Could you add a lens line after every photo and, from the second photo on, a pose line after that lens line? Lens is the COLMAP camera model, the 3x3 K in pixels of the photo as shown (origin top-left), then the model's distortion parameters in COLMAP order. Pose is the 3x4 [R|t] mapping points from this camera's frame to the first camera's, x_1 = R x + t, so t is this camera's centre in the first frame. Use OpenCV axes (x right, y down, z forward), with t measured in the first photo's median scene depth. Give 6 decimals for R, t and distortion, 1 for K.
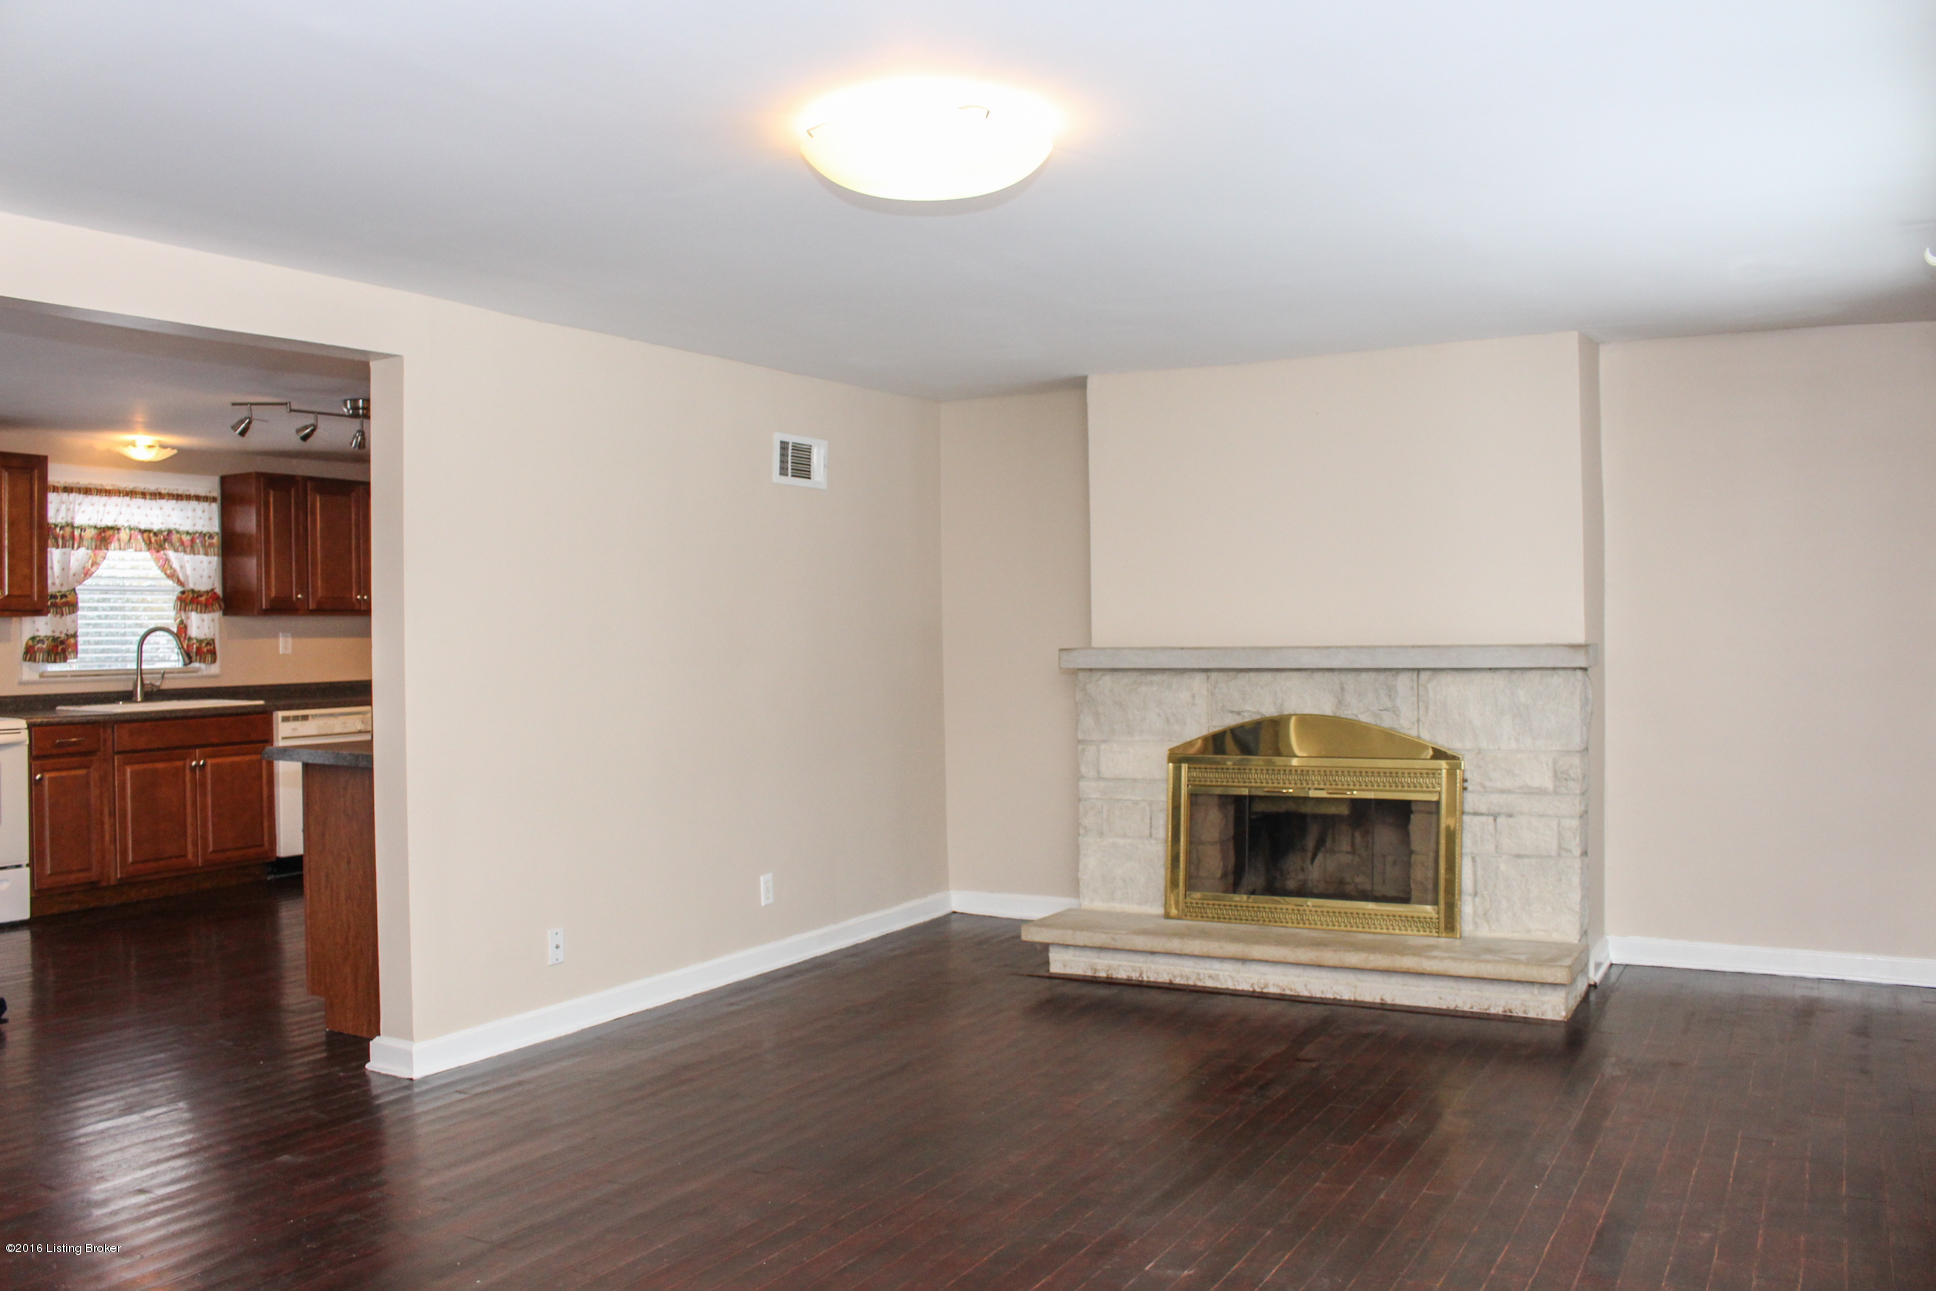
lens RADIAL K [[1615.0, 0, 968.0], [0, 1615.0, 645.5], [0, 0, 1]] dist [-0.101759, 0.006661]
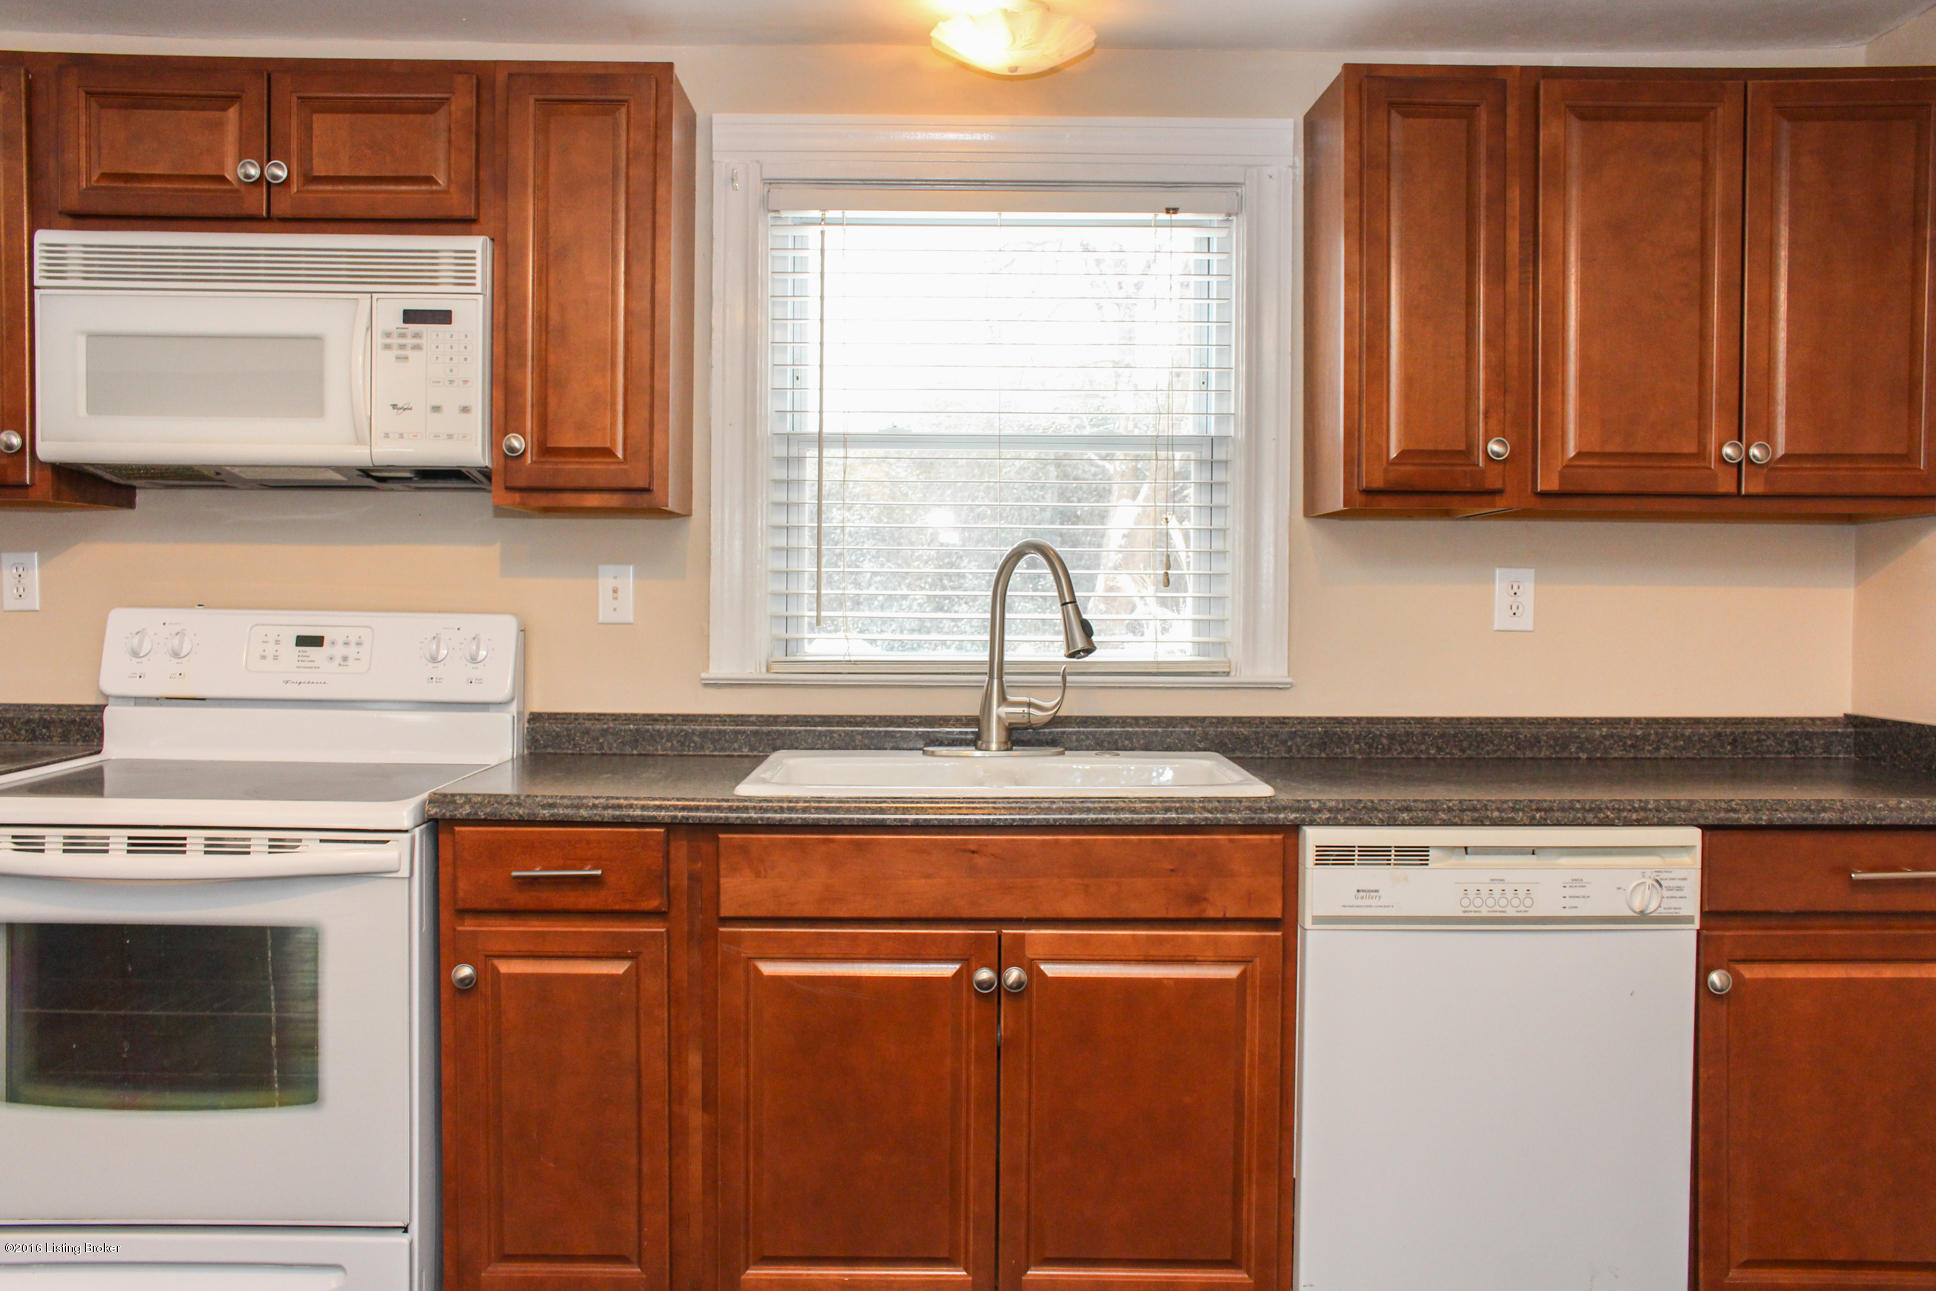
lens RADIAL K [[1551.9, 0, 968.0], [0, 1551.9, 645.5], [0, 0, 1]] dist [-0.006257, 0.001580]
pose [[0.511824, 0.043029, -0.858012, -0.228794], [-0.023554, 0.999072, 0.036053, -0.000904], [0.858767, 0.001757, 0.512363, 0.822192]]
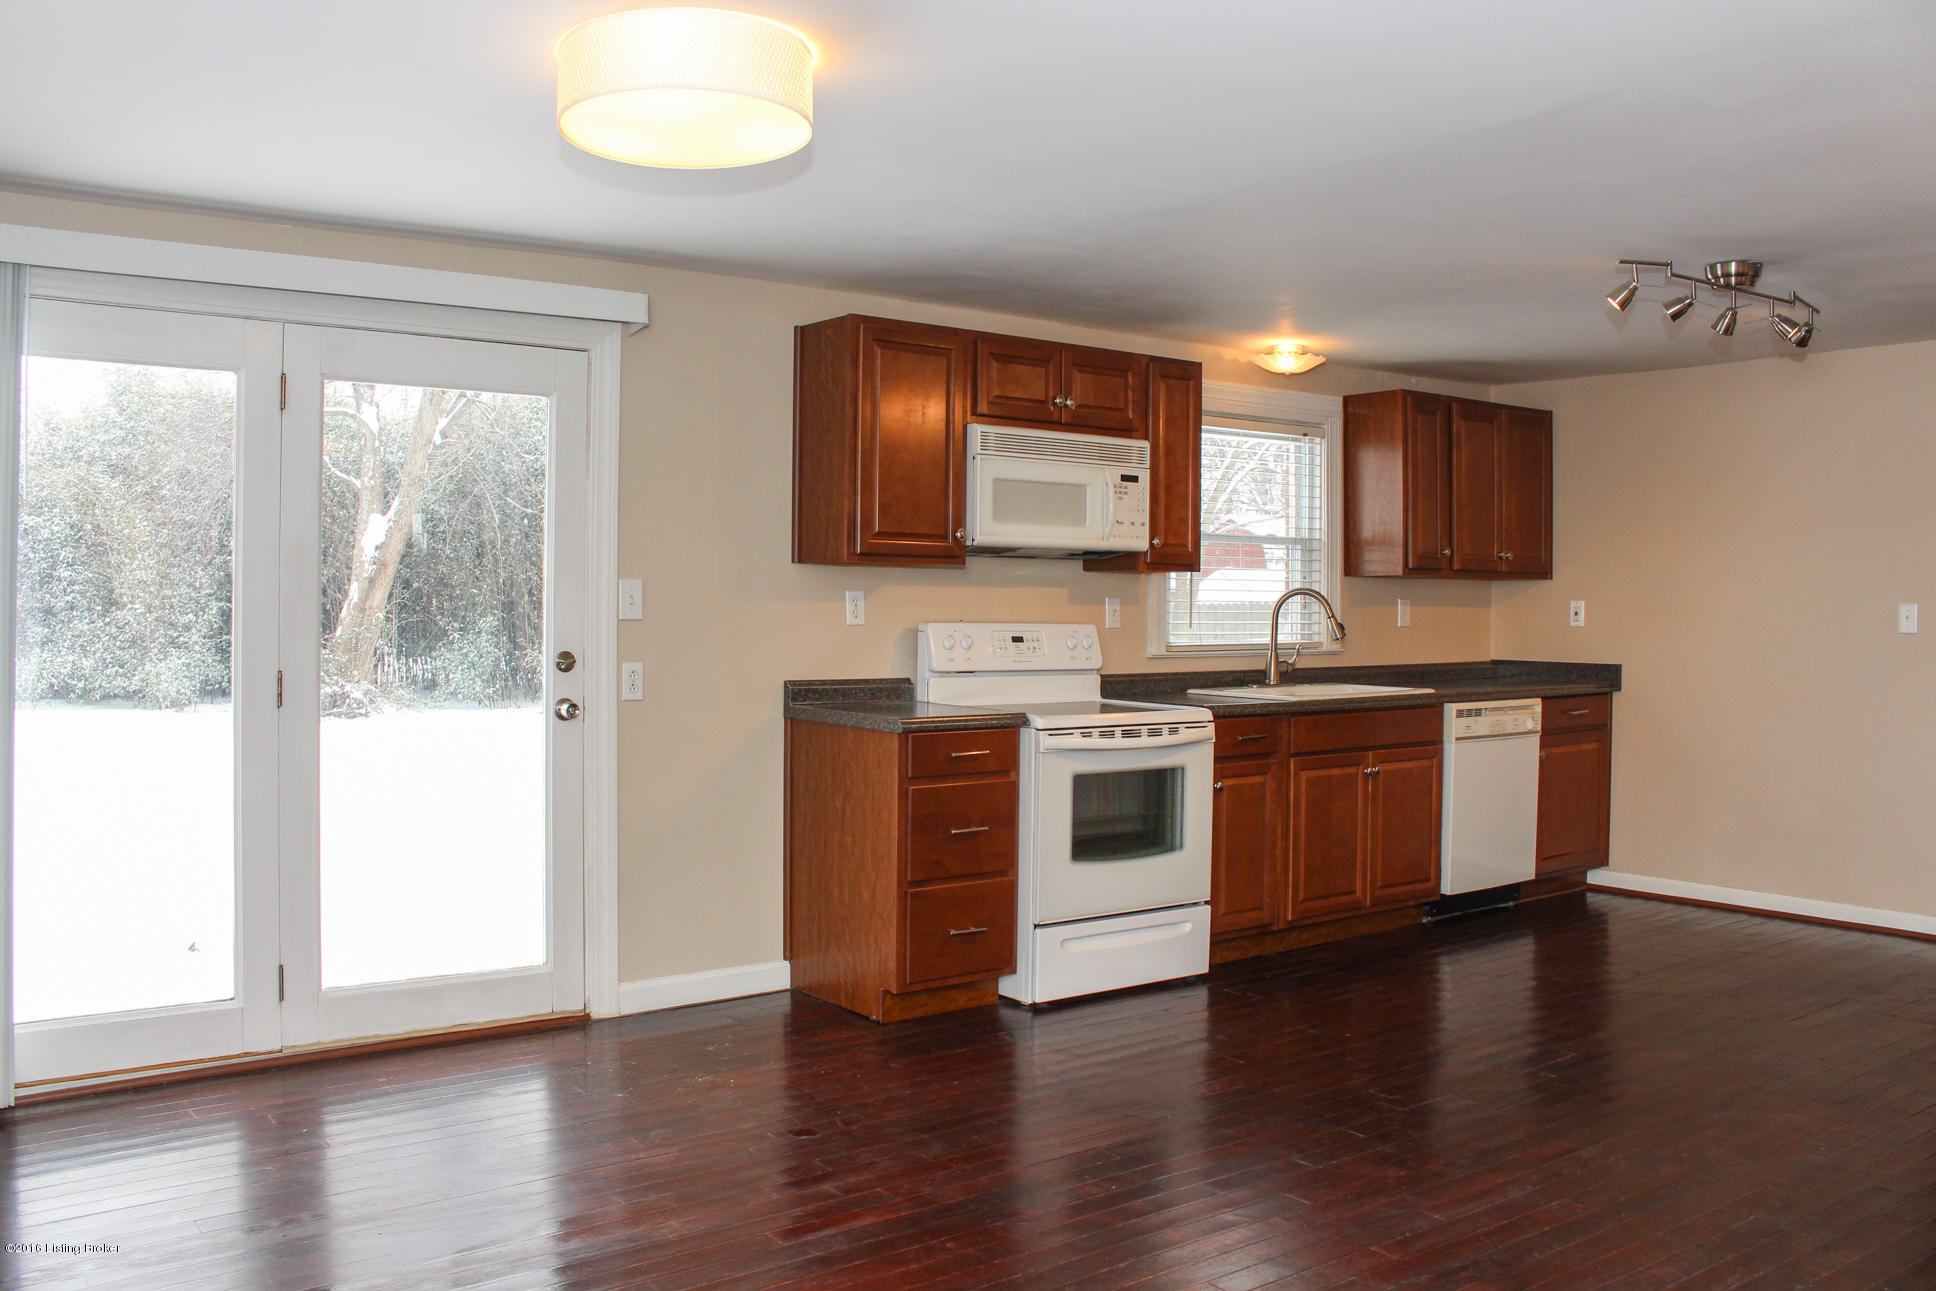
lens RADIAL K [[1615.0, 0, 968.0], [0, 1615.0, 645.5], [0, 0, 1]] dist [-0.101759, 0.006661]
pose [[0.925792, 0.028119, -0.376985, -0.373414], [-0.021881, 0.999544, 0.020819, 0.003275], [0.377399, -0.011025, 0.925985, 0.212086]]
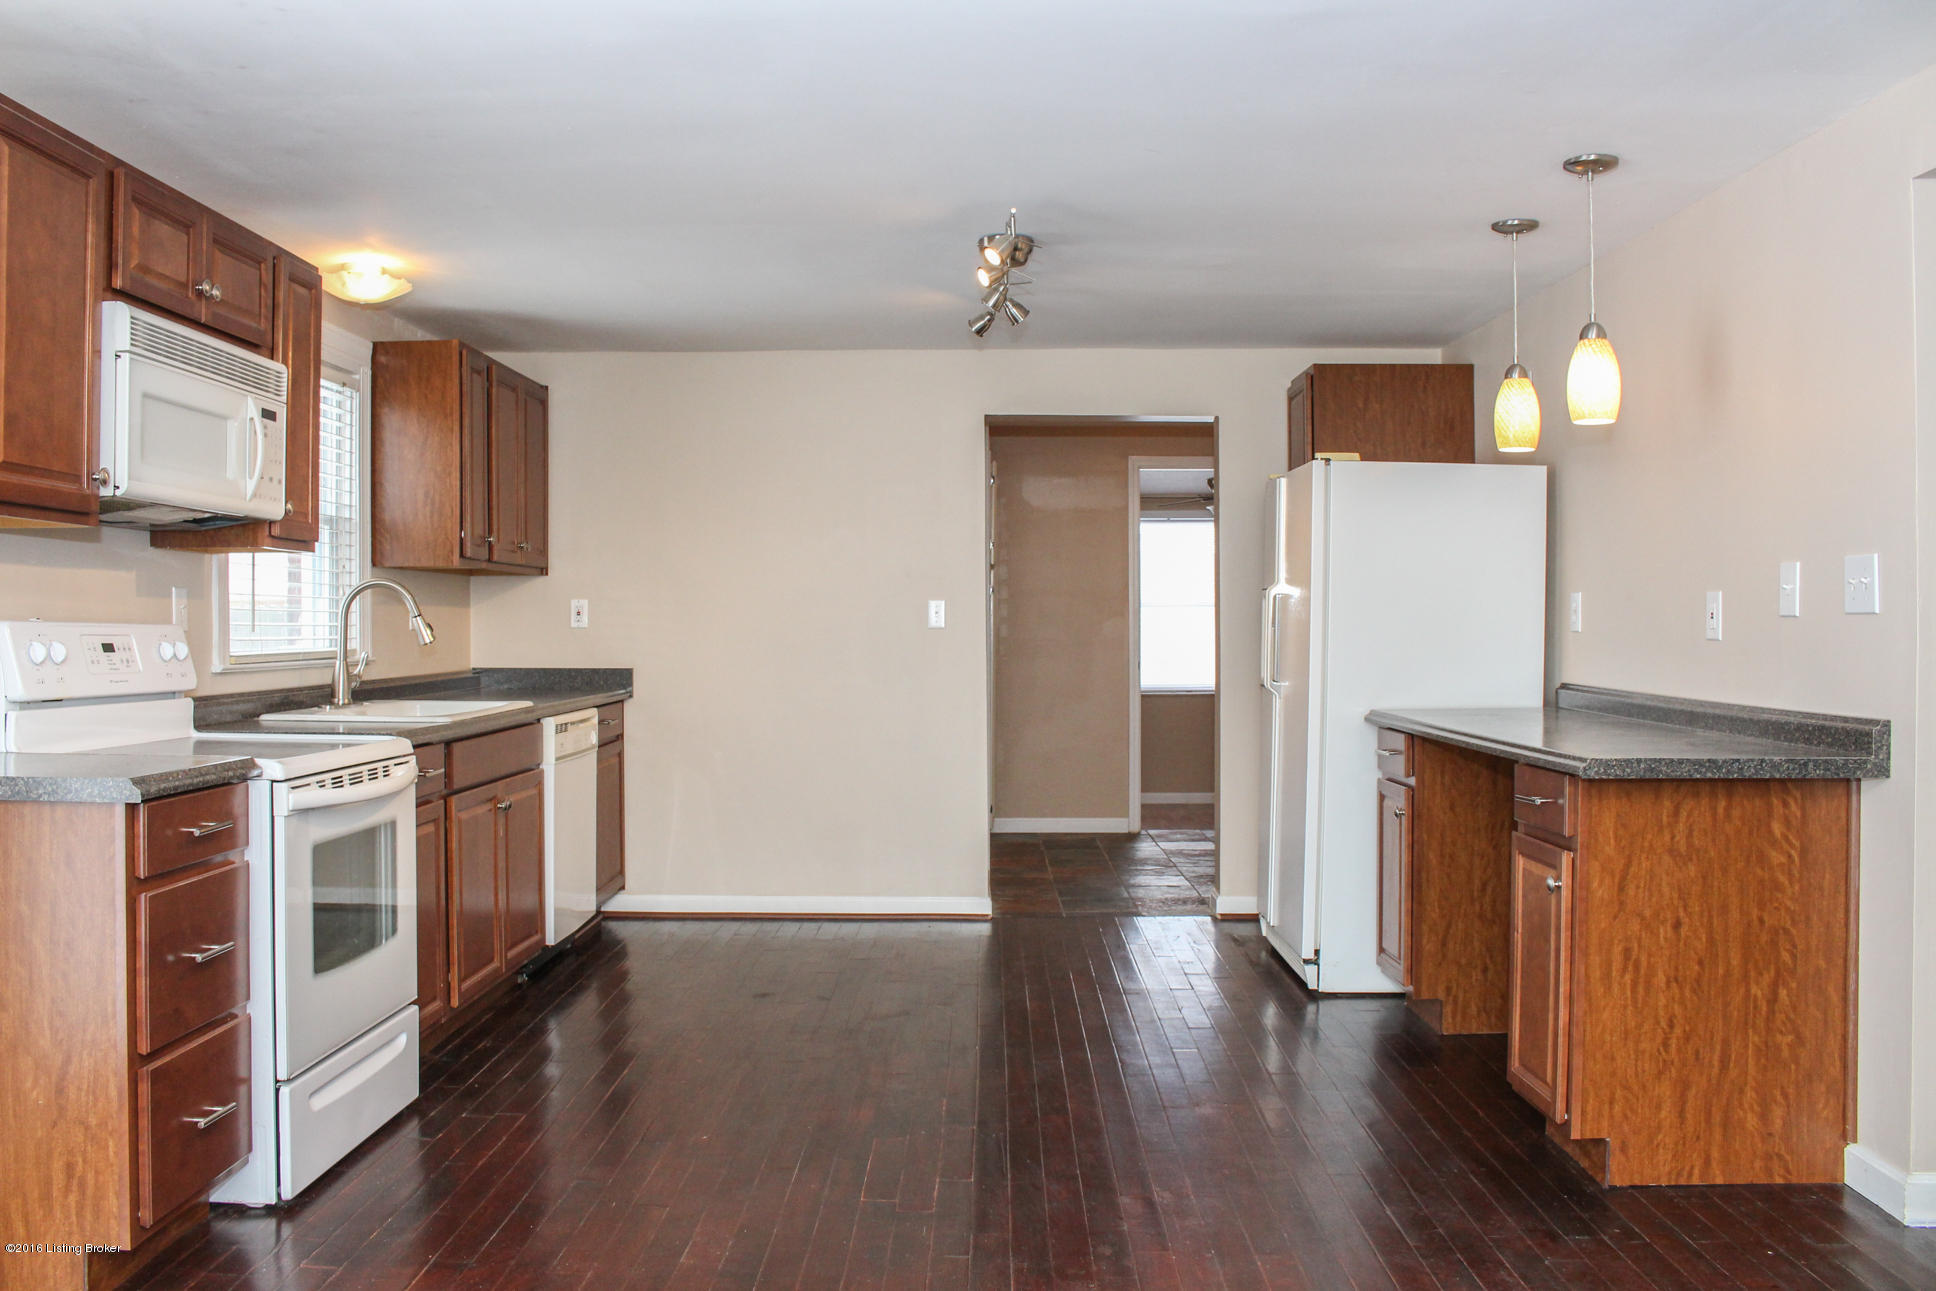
lens RADIAL K [[1615.0, 0, 968.0], [0, 1615.0, 645.5], [0, 0, 1]] dist [-0.101759, 0.006661]
pose [[0.872151, 0.004950, 0.489211, -0.624953], [-0.003878, 0.999987, -0.003205, 0.014678], [-0.489221, 0.000898, 0.872159, 0.368120]]
